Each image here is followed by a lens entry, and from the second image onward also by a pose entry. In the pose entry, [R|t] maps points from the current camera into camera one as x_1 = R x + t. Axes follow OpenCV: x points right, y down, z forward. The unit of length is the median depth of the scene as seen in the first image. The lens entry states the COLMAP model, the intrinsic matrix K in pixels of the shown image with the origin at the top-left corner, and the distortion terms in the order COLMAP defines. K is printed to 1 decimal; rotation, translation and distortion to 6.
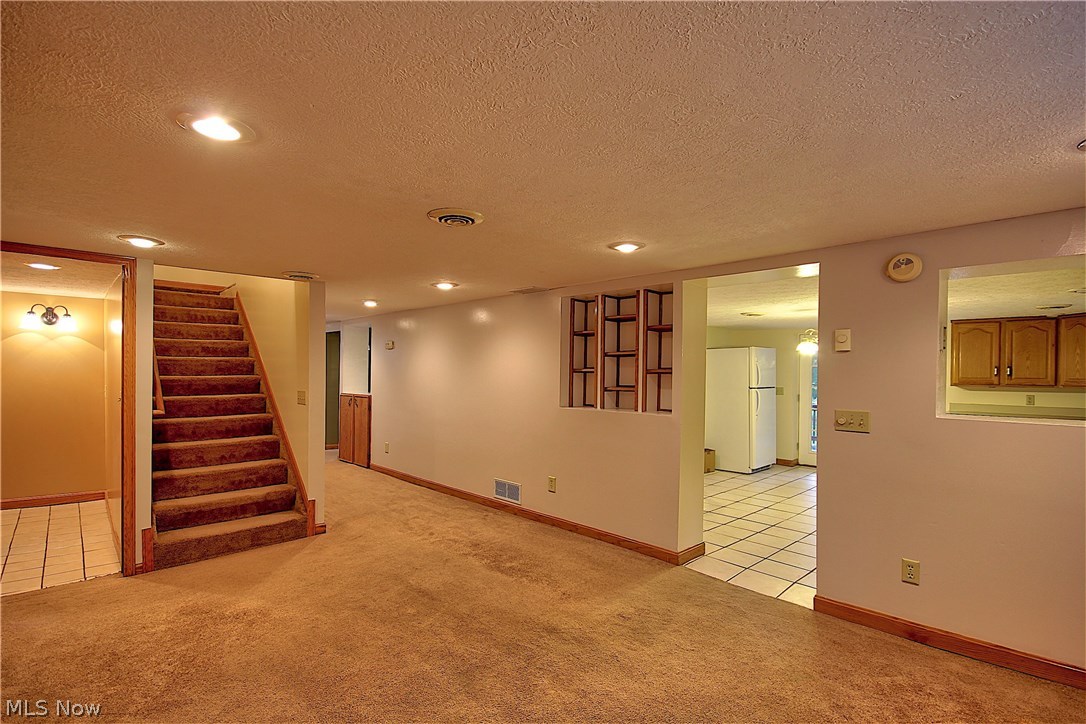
lens RADIAL K [[503.7, 0, 545.9], [0, 503.7, 376.6], [0, 0, 1]] dist [-0.001093, -0.000509]
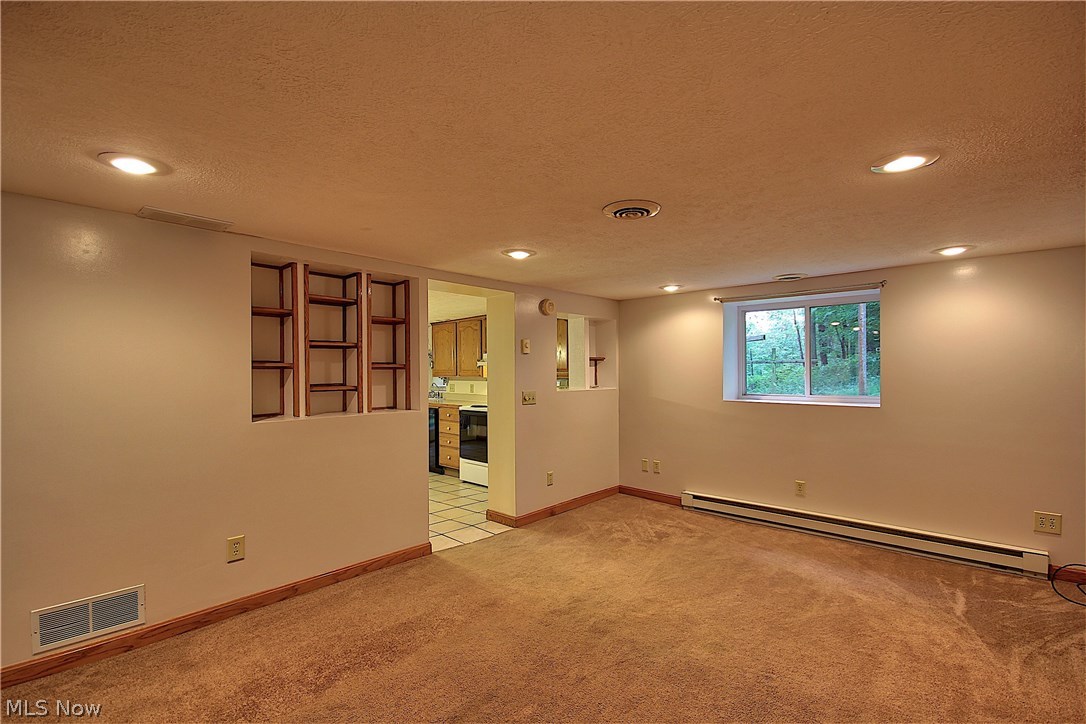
lens RADIAL K [[506.6, 0, 542.1], [0, 506.6, 368.1], [0, 0, 1]] dist [-0.001891, -0.000563]
pose [[-0.032291, -0.012917, 0.999395, -0.692296], [0.006756, 0.999891, 0.013142, -0.017748], [-0.999456, 0.007176, -0.032200, 0.710671]]
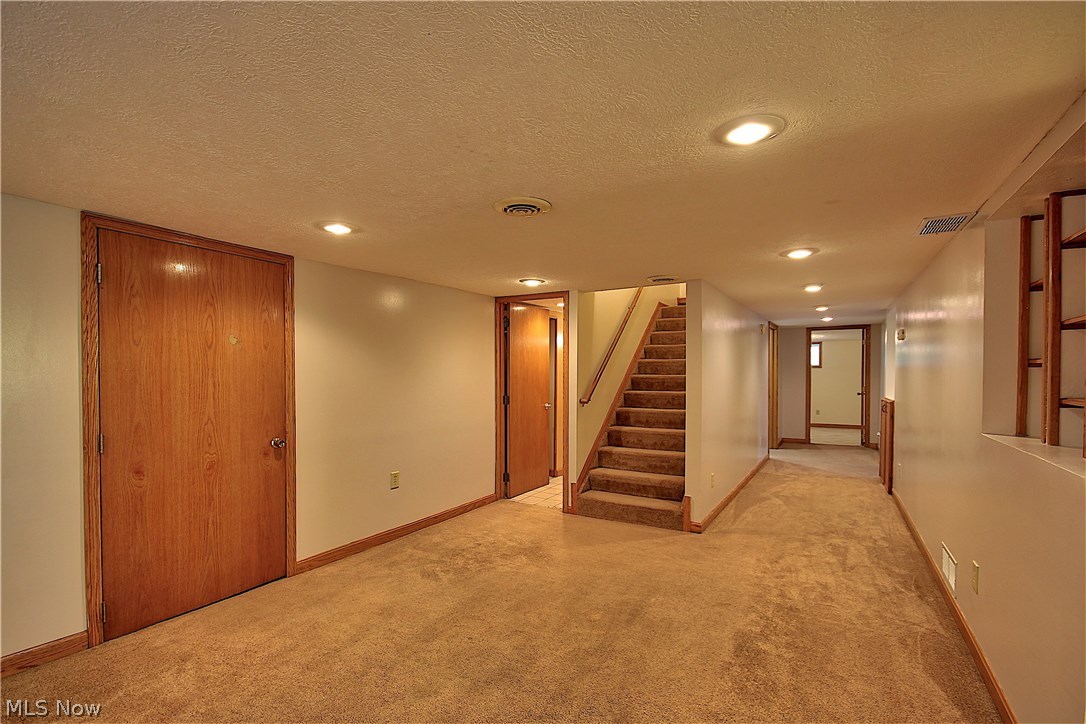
lens RADIAL K [[503.7, 0, 545.9], [0, 503.7, 376.6], [0, 0, 1]] dist [-0.001093, -0.000509]
pose [[0.265406, -0.000176, -0.964137, 0.443969], [-0.011795, 0.999925, -0.003429, 0.011895], [0.964065, 0.012283, 0.265384, 0.464680]]
